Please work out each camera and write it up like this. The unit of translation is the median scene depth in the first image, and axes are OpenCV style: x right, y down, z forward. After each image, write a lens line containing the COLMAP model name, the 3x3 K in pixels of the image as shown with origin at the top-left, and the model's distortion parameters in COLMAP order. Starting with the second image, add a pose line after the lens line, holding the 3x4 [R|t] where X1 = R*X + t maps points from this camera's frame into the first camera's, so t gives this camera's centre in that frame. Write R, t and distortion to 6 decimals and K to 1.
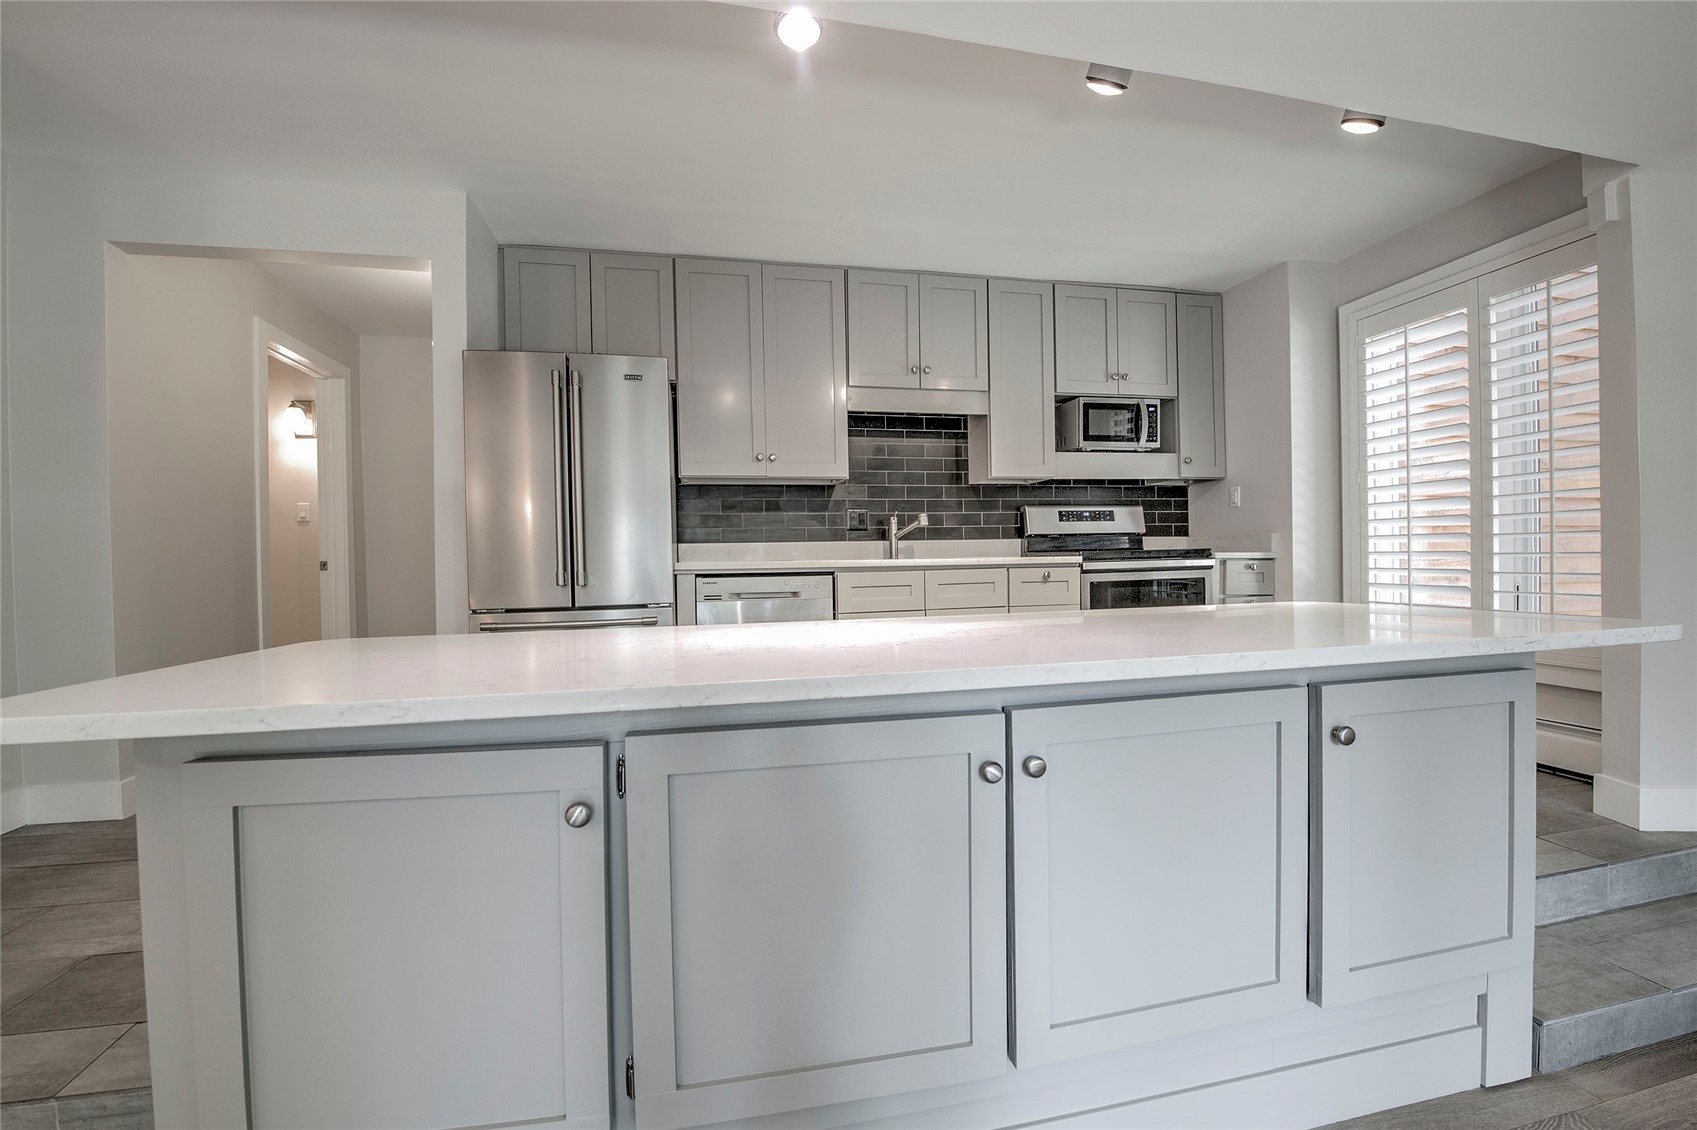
lens RADIAL K [[685.5, 0, 844.2], [0, 685.5, 571.3], [0, 0, 1]] dist [-0.019544, -0.001928]
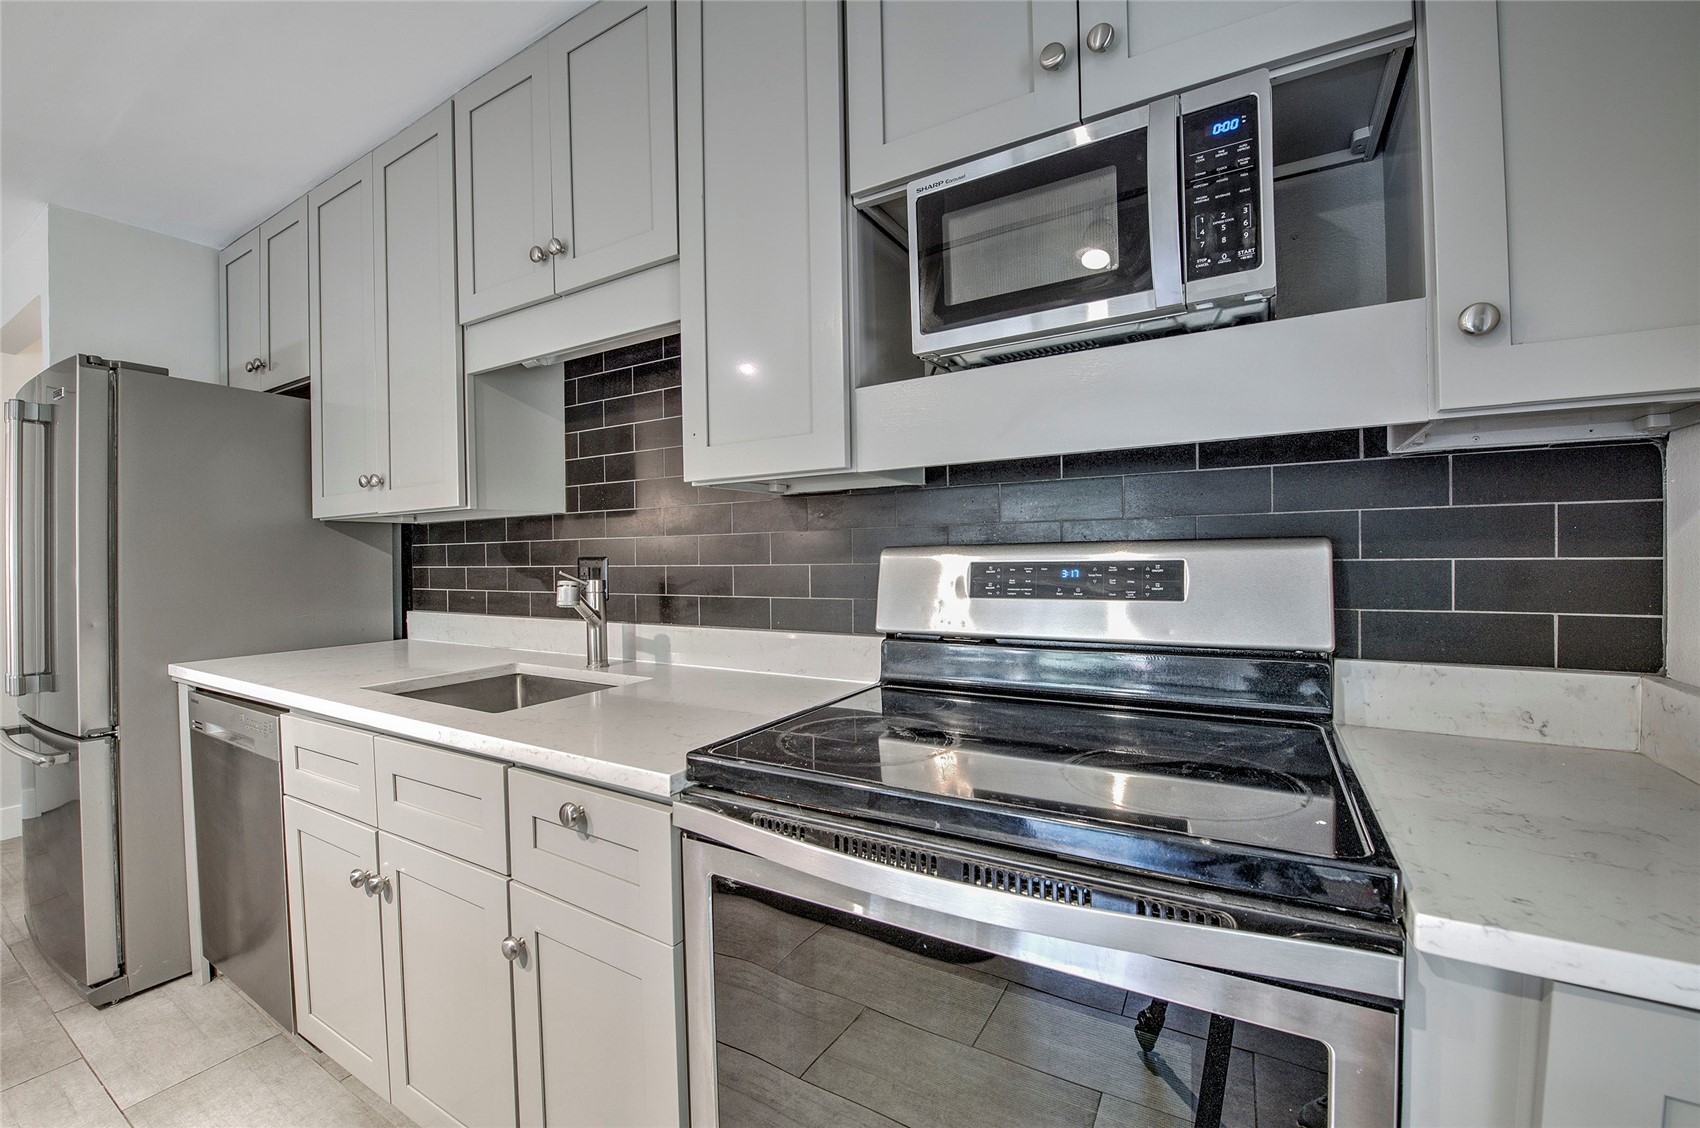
lens RADIAL K [[695.7, 0, 858.3], [0, 695.7, 560.3], [0, 0, 1]] dist [-0.020612, -0.000630]
pose [[0.732406, 0.014269, -0.680719, 0.526465], [-0.009250, 0.999897, 0.011007, -0.098681], [0.680805, -0.001765, 0.732462, 0.765769]]
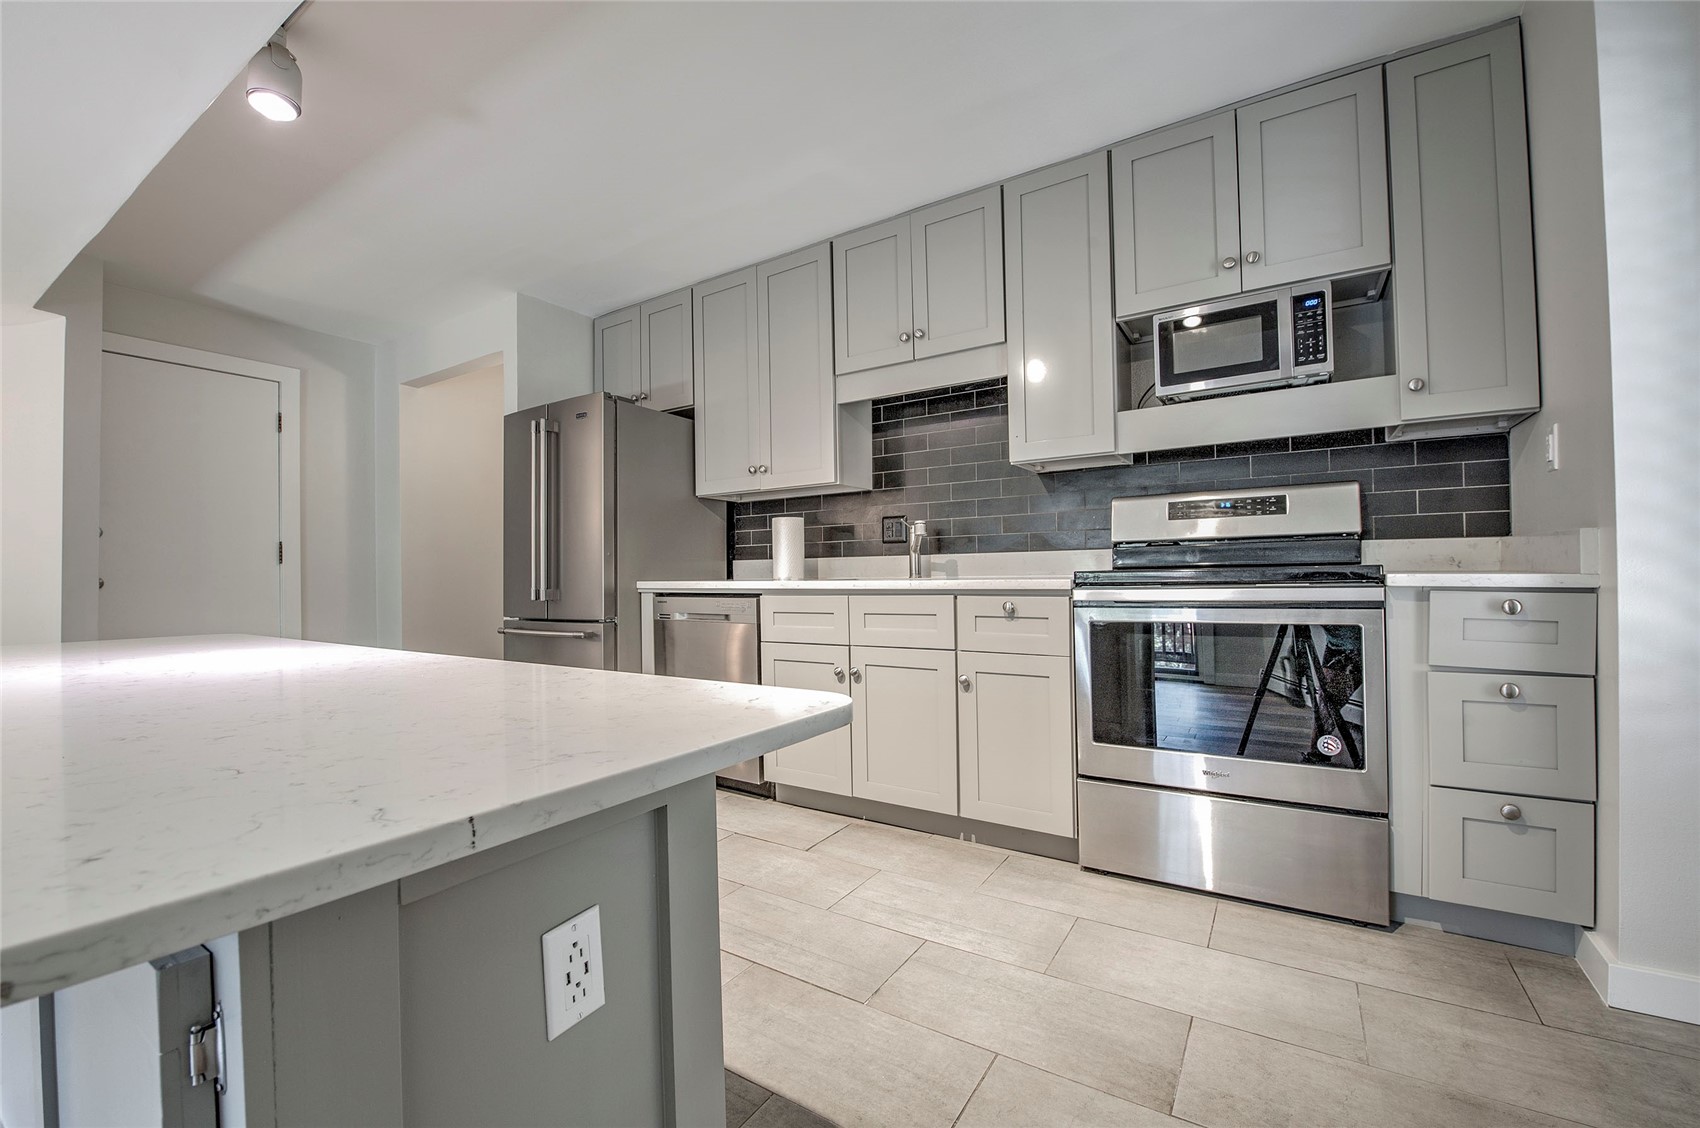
lens RADIAL K [[695.7, 0, 852.0], [0, 695.7, 566.5], [0, 0, 1]] dist [-0.020612, -0.000630]
pose [[0.707620, 0.001163, -0.706592, 0.586196], [-0.010673, 0.999902, -0.009042, -0.023165], [0.706513, 0.013940, 0.707563, 0.374874]]
